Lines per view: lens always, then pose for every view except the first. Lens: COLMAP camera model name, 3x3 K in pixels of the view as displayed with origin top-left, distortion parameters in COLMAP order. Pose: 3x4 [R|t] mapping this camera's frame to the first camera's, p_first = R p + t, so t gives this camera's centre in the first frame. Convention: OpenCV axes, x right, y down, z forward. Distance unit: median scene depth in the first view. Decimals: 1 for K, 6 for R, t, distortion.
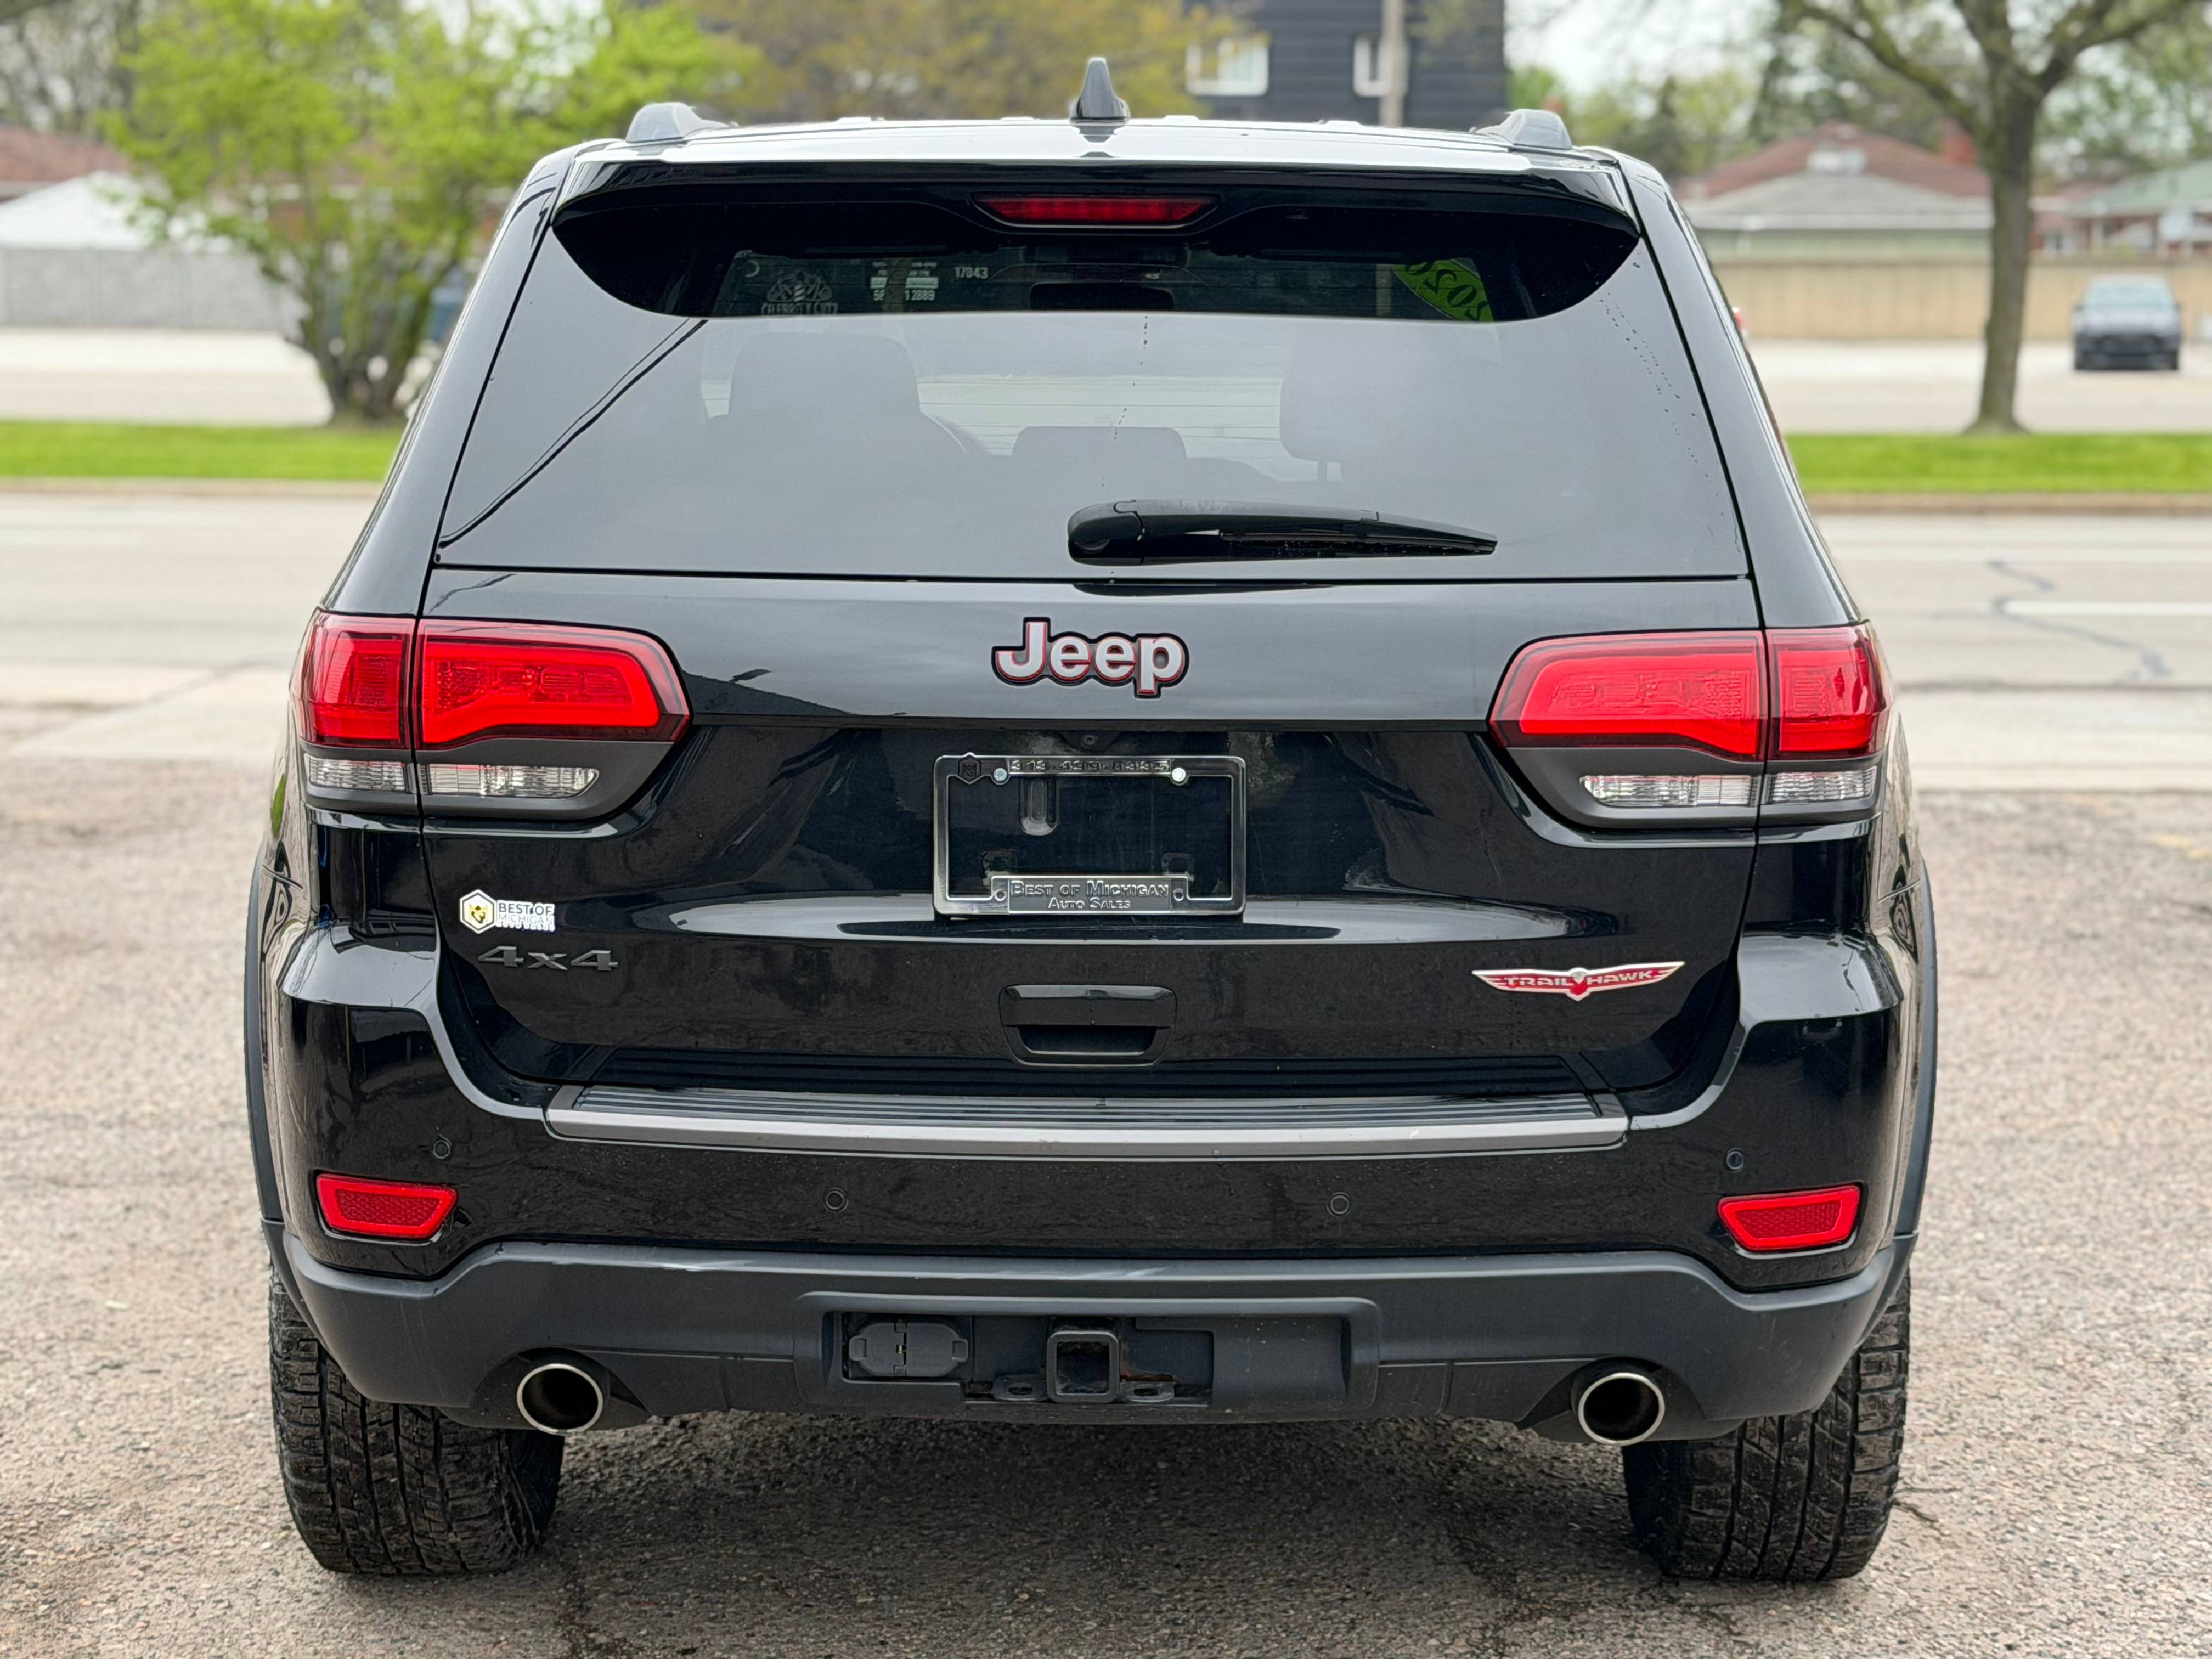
lens RADIAL K [[4371.5, 0, 1099.1], [0, 4371.5, 835.0], [0, 0, 1]] dist [0.006634, 0.000000]
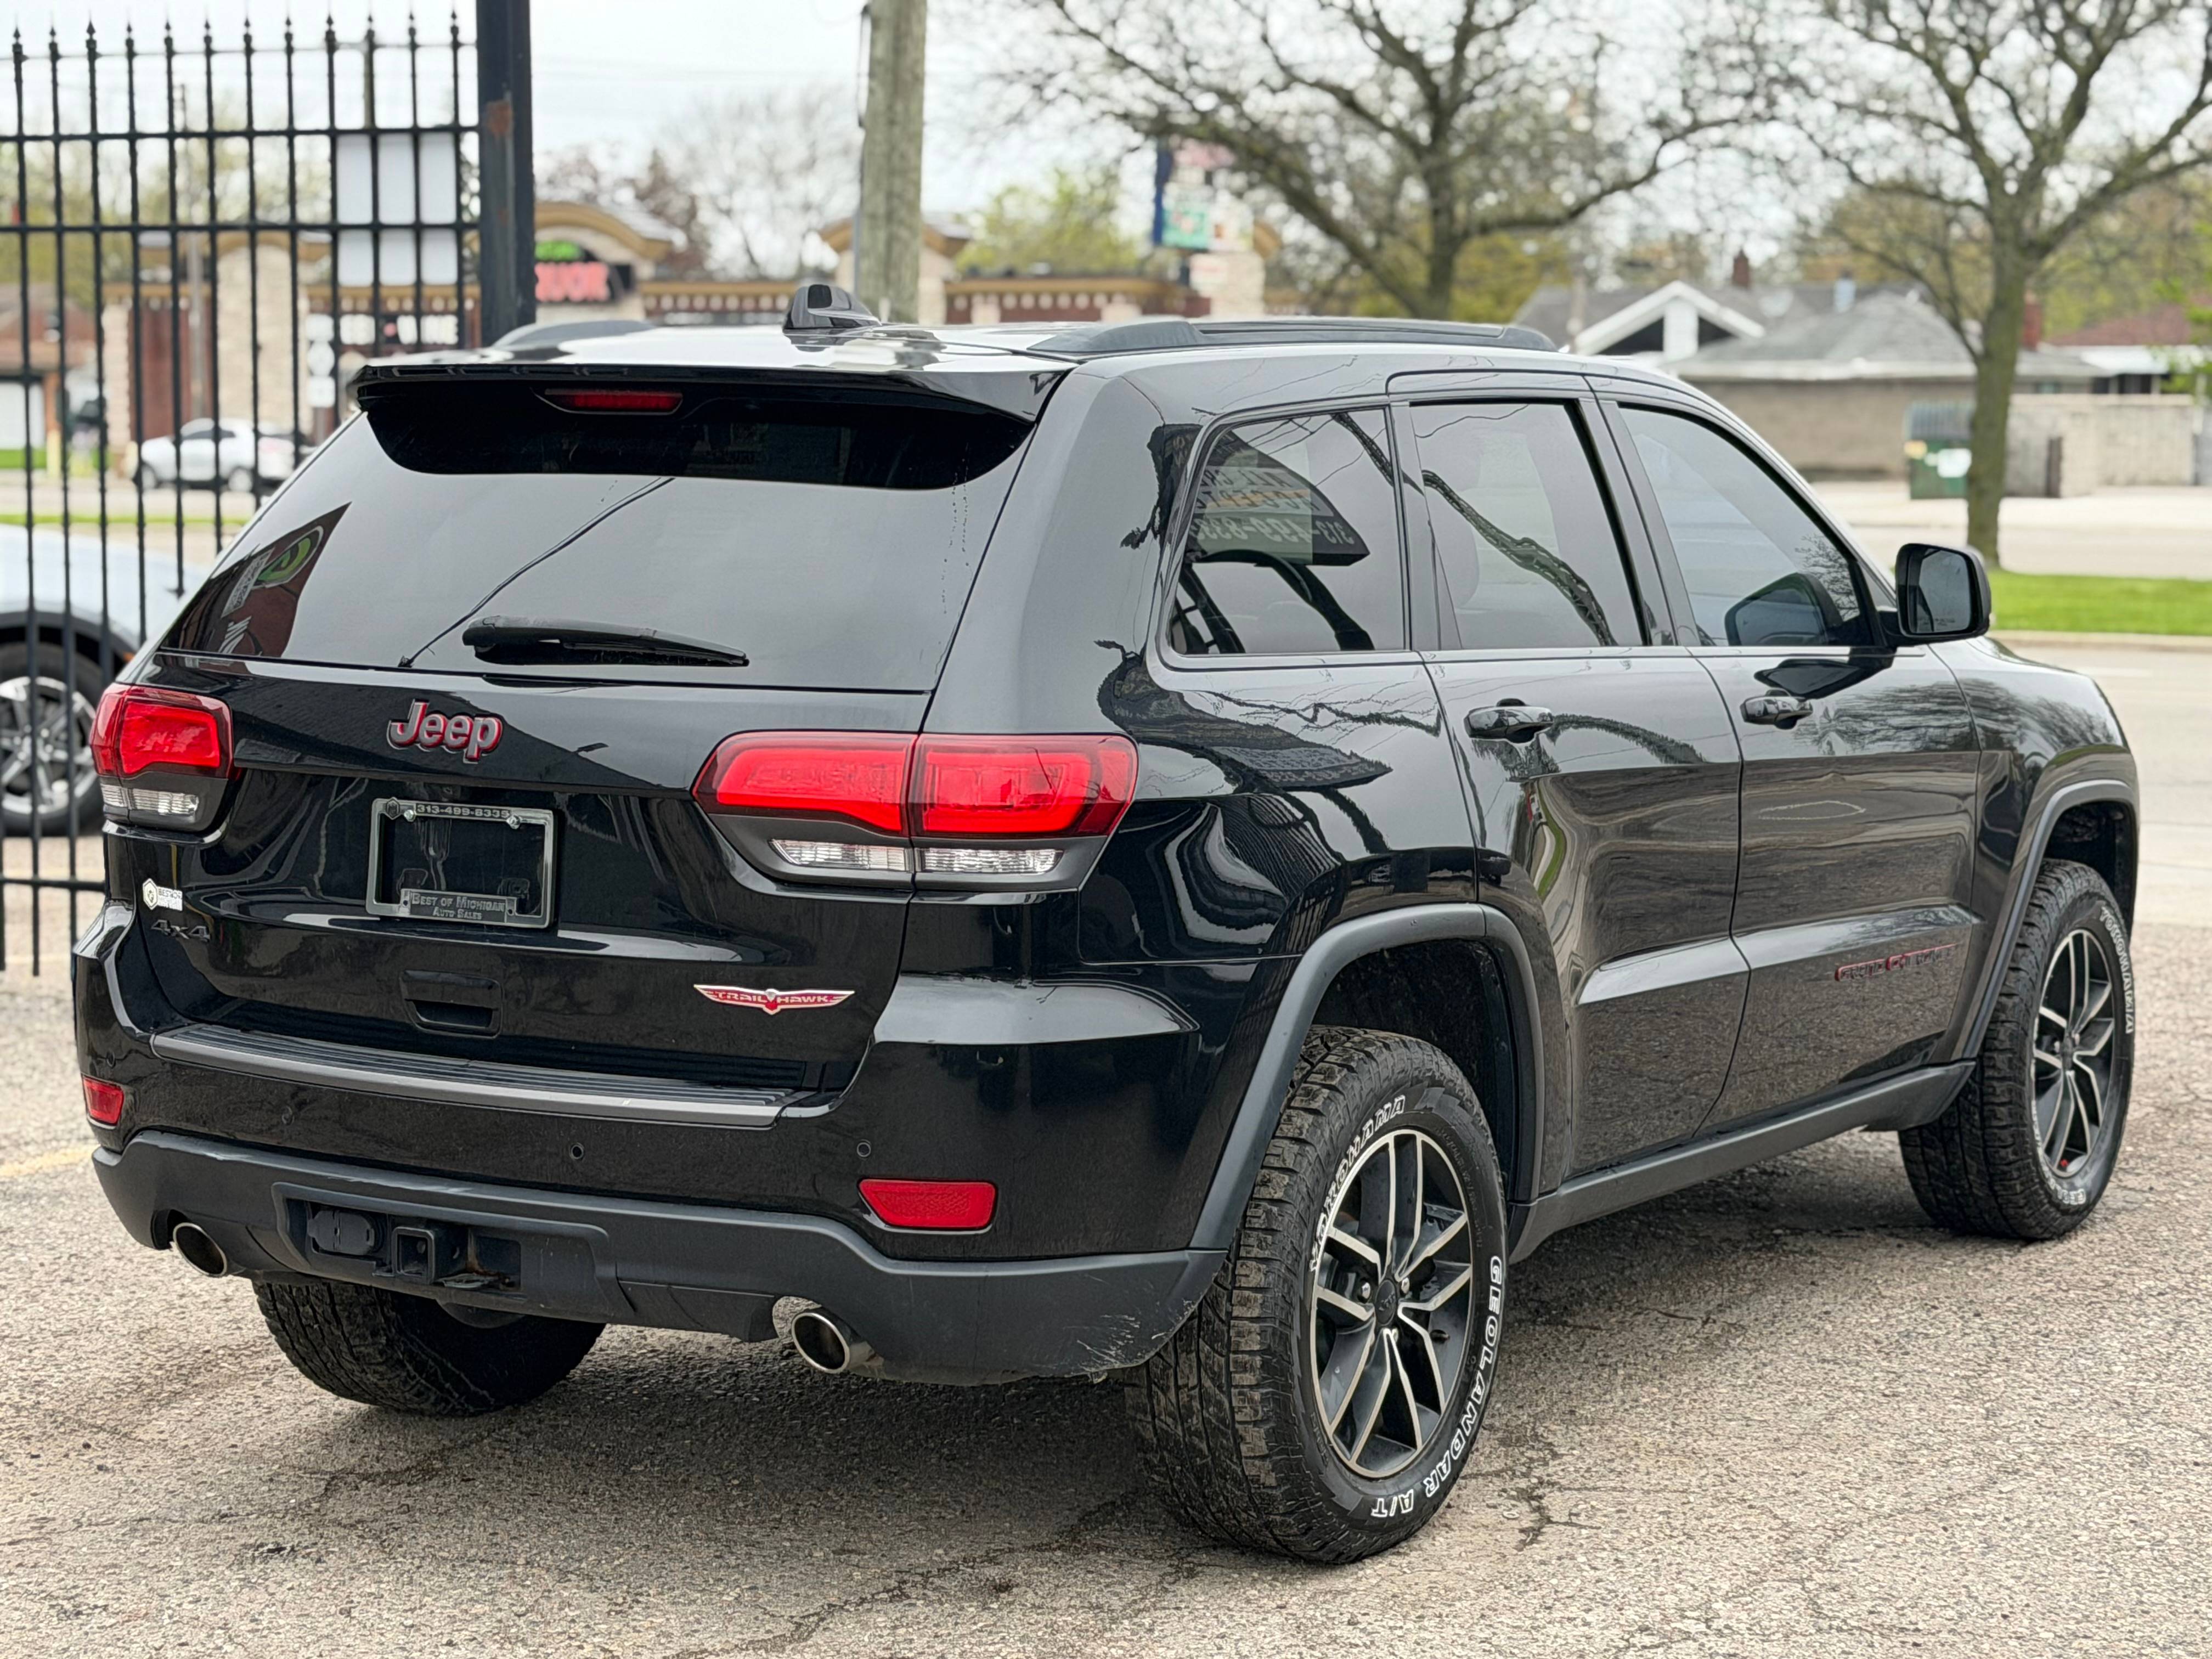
lens RADIAL K [[4371.5, 0, 1089.7], [0, 4371.5, 826.5], [0, 0, 1]] dist [0.006634, 0.000000]
pose [[0.872757, 0.055748, -0.484961, 0.811453], [-0.074023, 0.997083, -0.018596, -0.000332], [0.482510, 0.052128, 0.874338, -0.082241]]
